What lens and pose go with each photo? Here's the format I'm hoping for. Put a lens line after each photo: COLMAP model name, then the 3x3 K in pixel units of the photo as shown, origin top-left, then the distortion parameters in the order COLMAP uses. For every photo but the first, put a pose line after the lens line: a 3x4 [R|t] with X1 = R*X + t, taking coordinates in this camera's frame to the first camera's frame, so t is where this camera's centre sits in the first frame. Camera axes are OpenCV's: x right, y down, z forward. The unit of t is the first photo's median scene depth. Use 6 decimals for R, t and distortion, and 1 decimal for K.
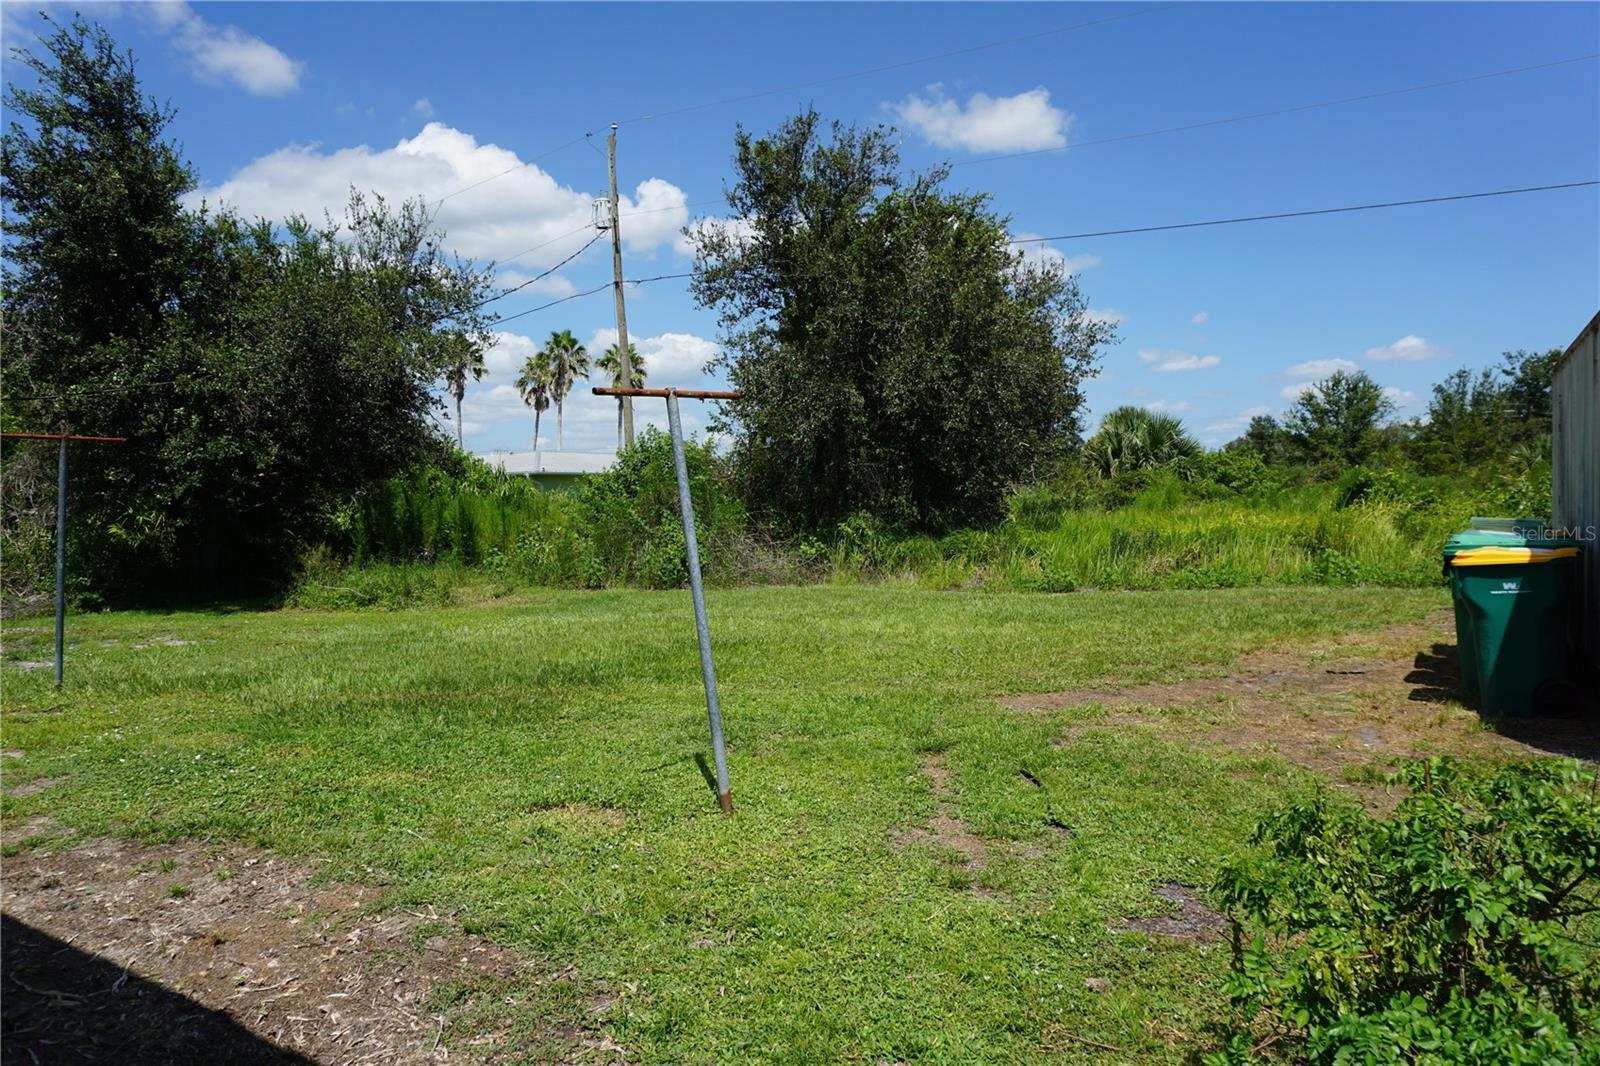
lens RADIAL K [[1070.6, 0, 800.2], [0, 1070.6, 556.9], [0, 0, 1]] dist [-0.080895, 0.021436]
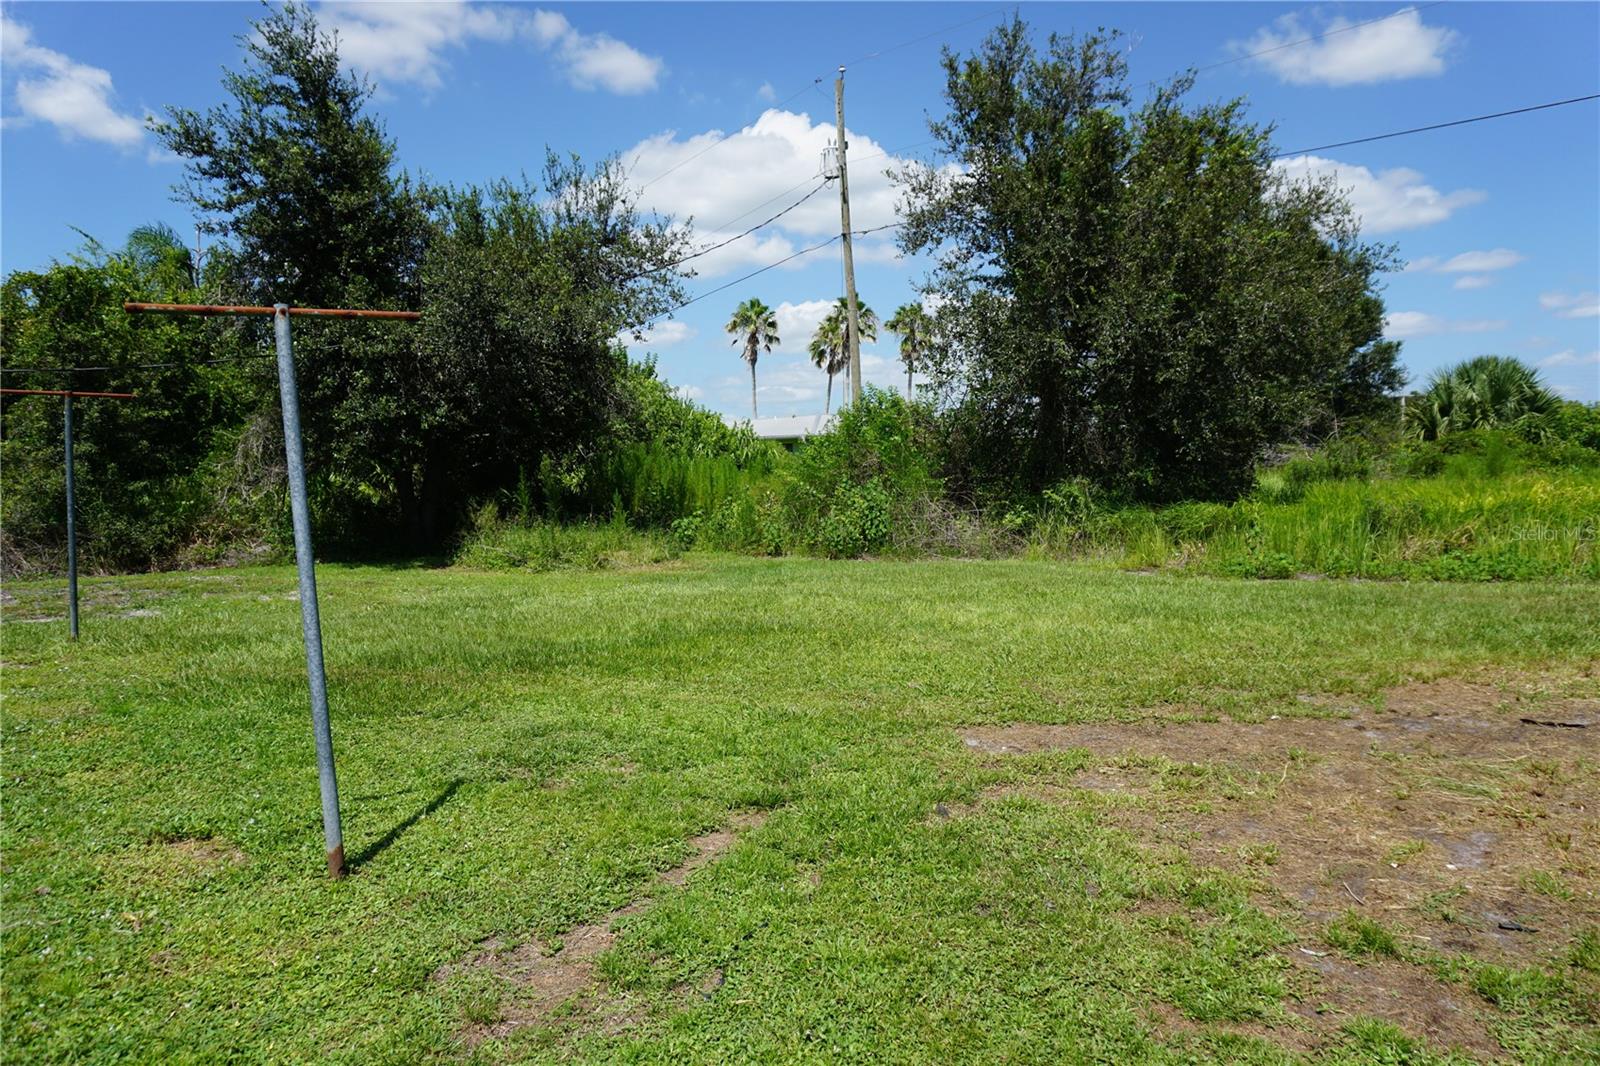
lens RADIAL K [[1060.5, 0, 800.0], [0, 1060.5, 533.0], [0, 0, 1]] dist [-0.056293, 0.032604]
pose [[0.951530, 0.024352, -0.306590, 0.109936], [-0.020851, 0.999675, 0.014690, -0.004133], [0.306848, -0.007585, 0.951728, 0.103003]]
